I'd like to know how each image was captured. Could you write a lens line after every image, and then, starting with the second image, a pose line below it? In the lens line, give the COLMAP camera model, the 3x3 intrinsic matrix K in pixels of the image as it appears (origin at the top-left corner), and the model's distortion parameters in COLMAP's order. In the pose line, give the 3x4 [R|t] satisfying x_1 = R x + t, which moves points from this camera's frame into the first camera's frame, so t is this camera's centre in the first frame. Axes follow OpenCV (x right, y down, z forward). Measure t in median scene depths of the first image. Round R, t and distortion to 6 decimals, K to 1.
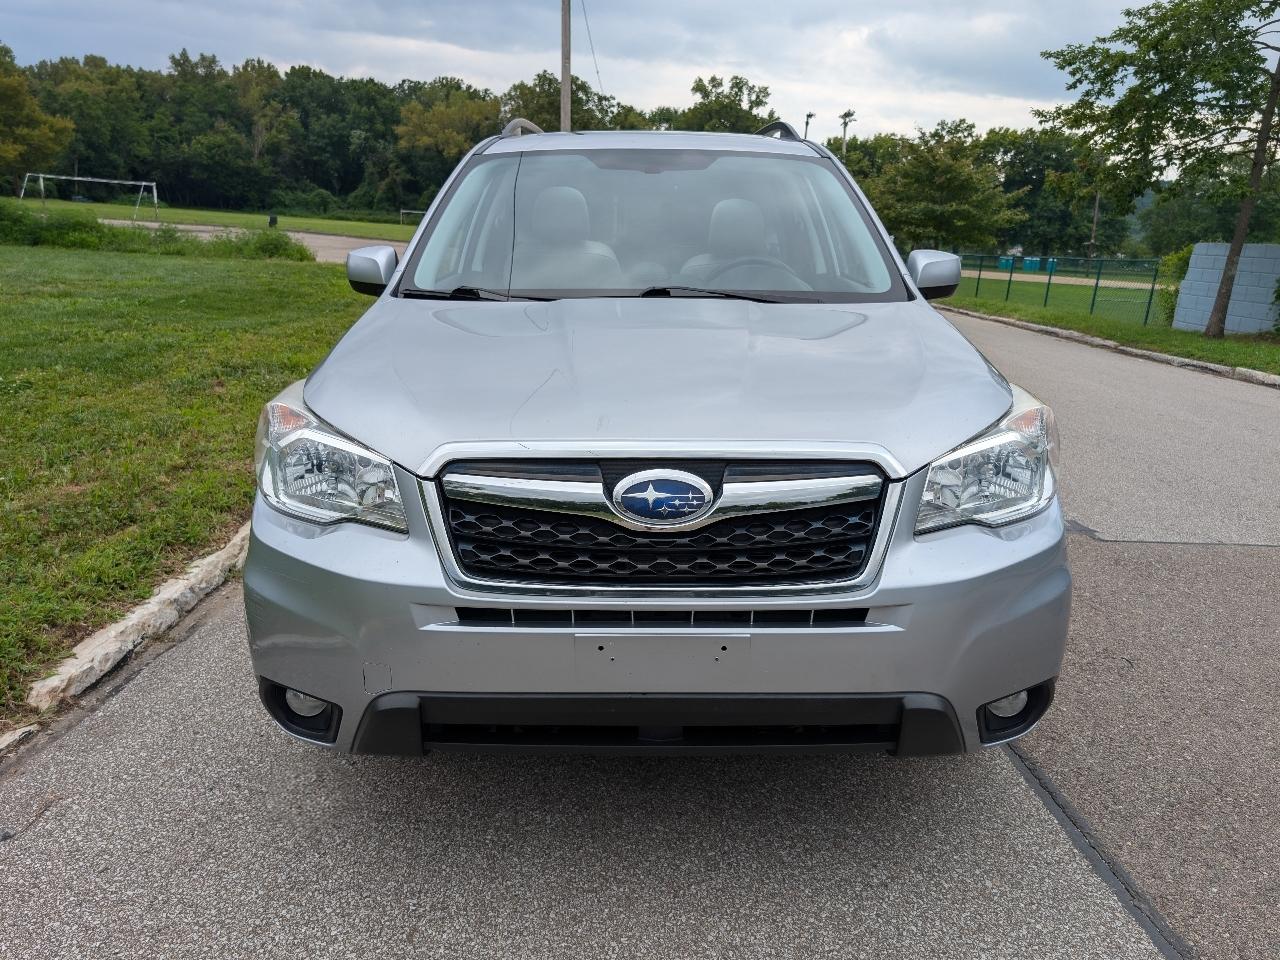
lens RADIAL K [[975.9, 0, 652.2], [0, 975.9, 475.5], [0, 0, 1]] dist [0.012720, -0.005310]
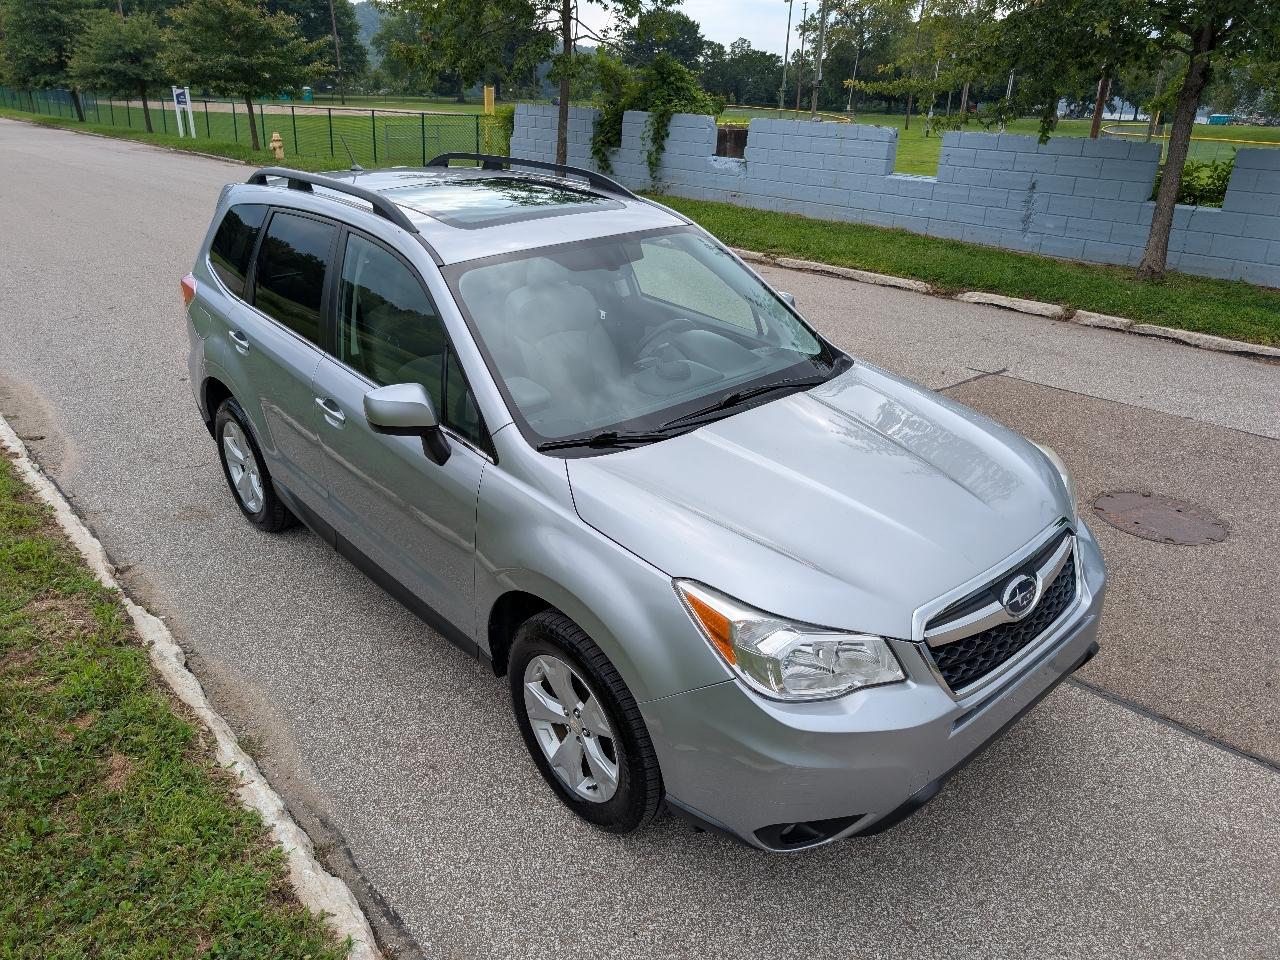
lens RADIAL K [[920.9, 0, 642.8], [0, 920.9, 472.8], [0, 0, 1]] dist [0.025136, -0.024798]
pose [[0.754183, -0.285432, 0.591386, -0.129266], [0.174363, 0.955307, 0.238717, -0.063805], [-0.633093, -0.076921, 0.770245, 0.026327]]
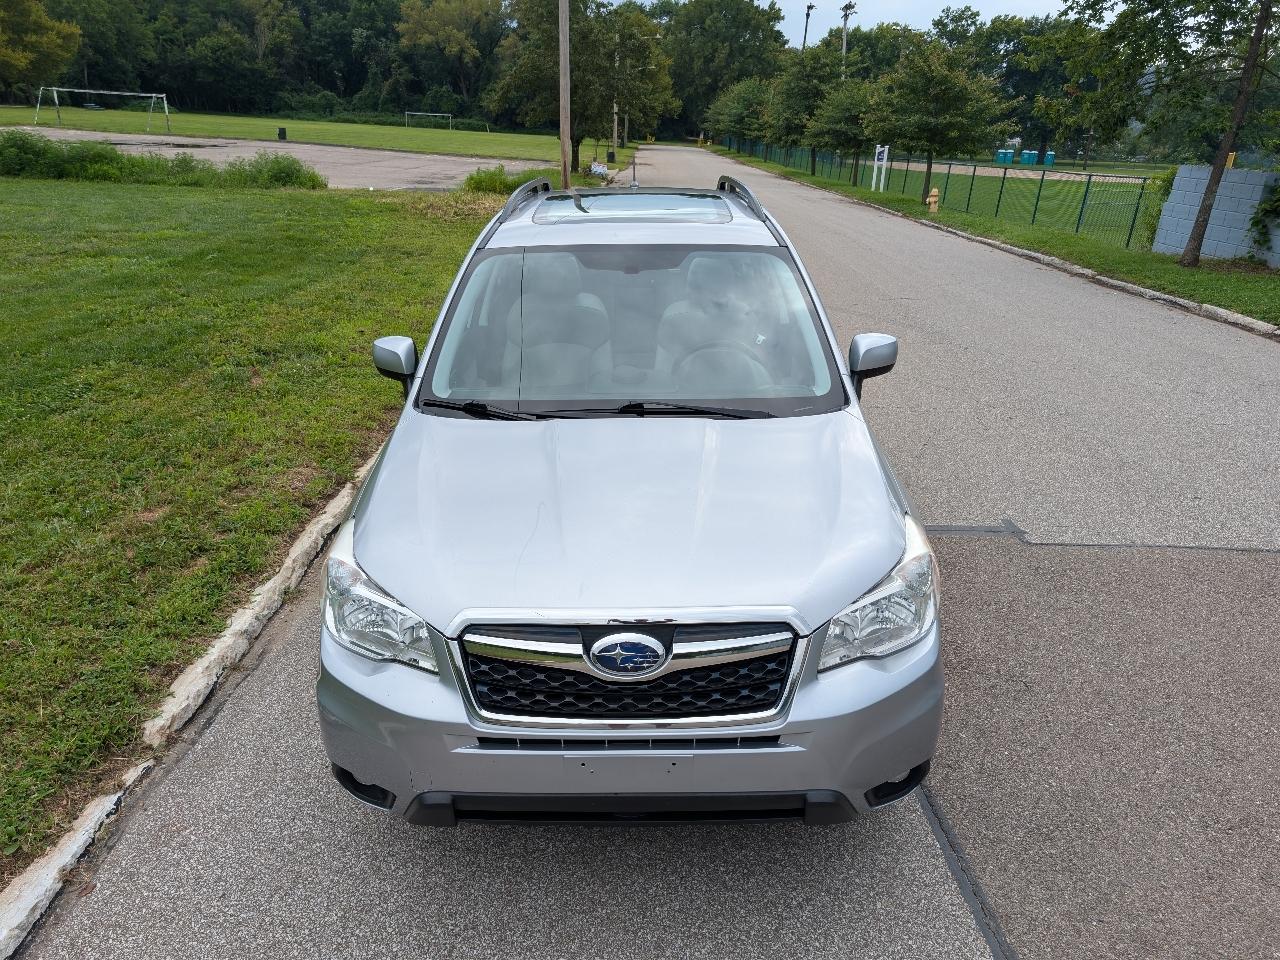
lens RADIAL K [[928.7, 0, 640.0], [0, 928.7, 480.0], [0, 0, 1]] dist [0.026548, -0.023470]
pose [[0.999801, -0.008622, -0.018012, 0.005429], [0.010689, 0.992957, 0.117992, -0.037489], [0.016868, -0.118161, 0.992851, -0.024470]]
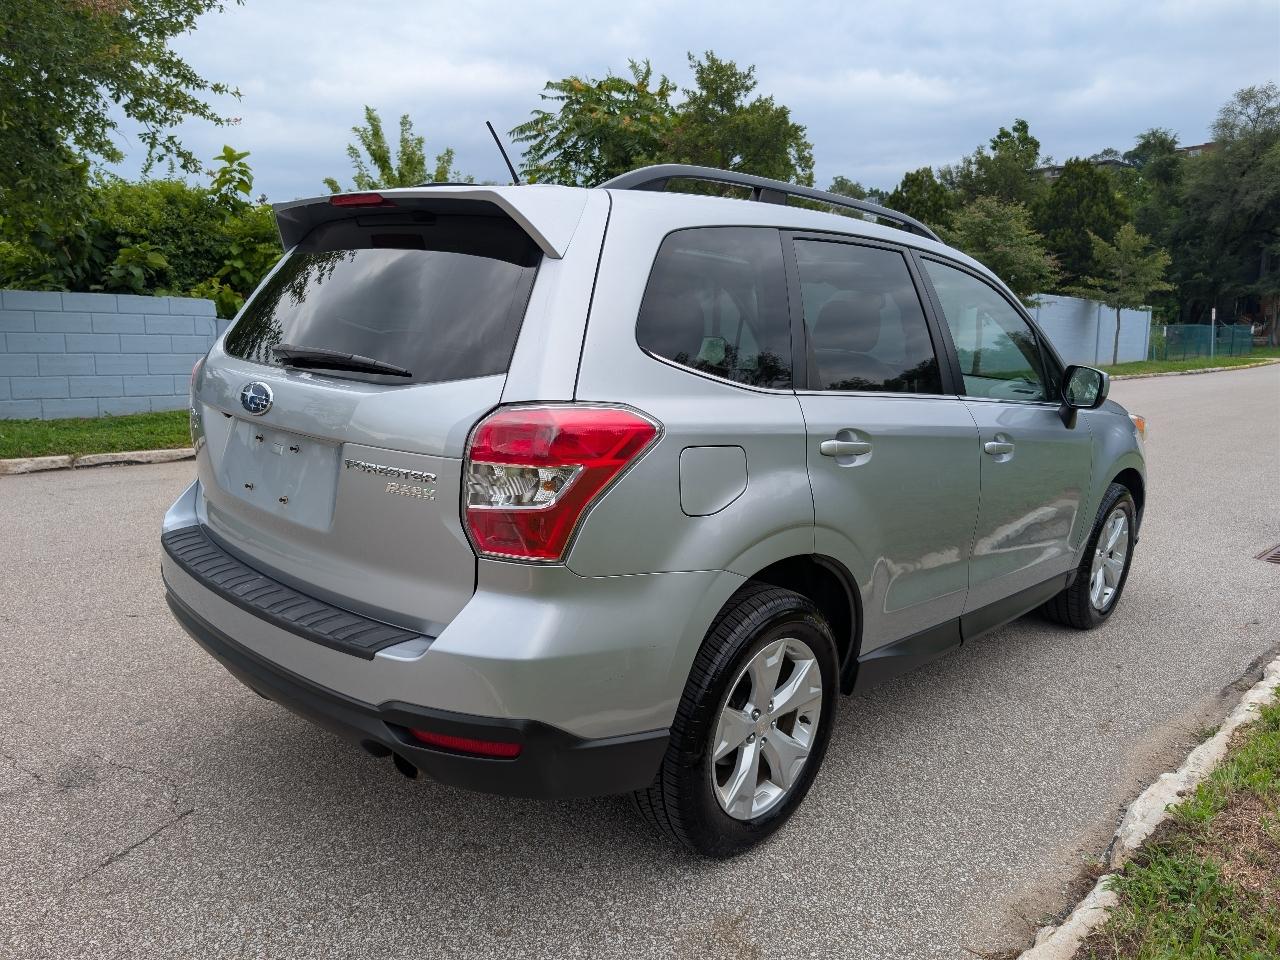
lens RADIAL K [[935.3, 0, 633.6], [0, 935.3, 477.7], [0, 0, 1]] dist [0.002787, -0.008879]
pose [[-0.705182, -0.179870, 0.685832, -0.132956], [0.112031, 0.926869, 0.358277, -0.109599], [-0.700120, 0.329485, -0.633460, 0.410386]]
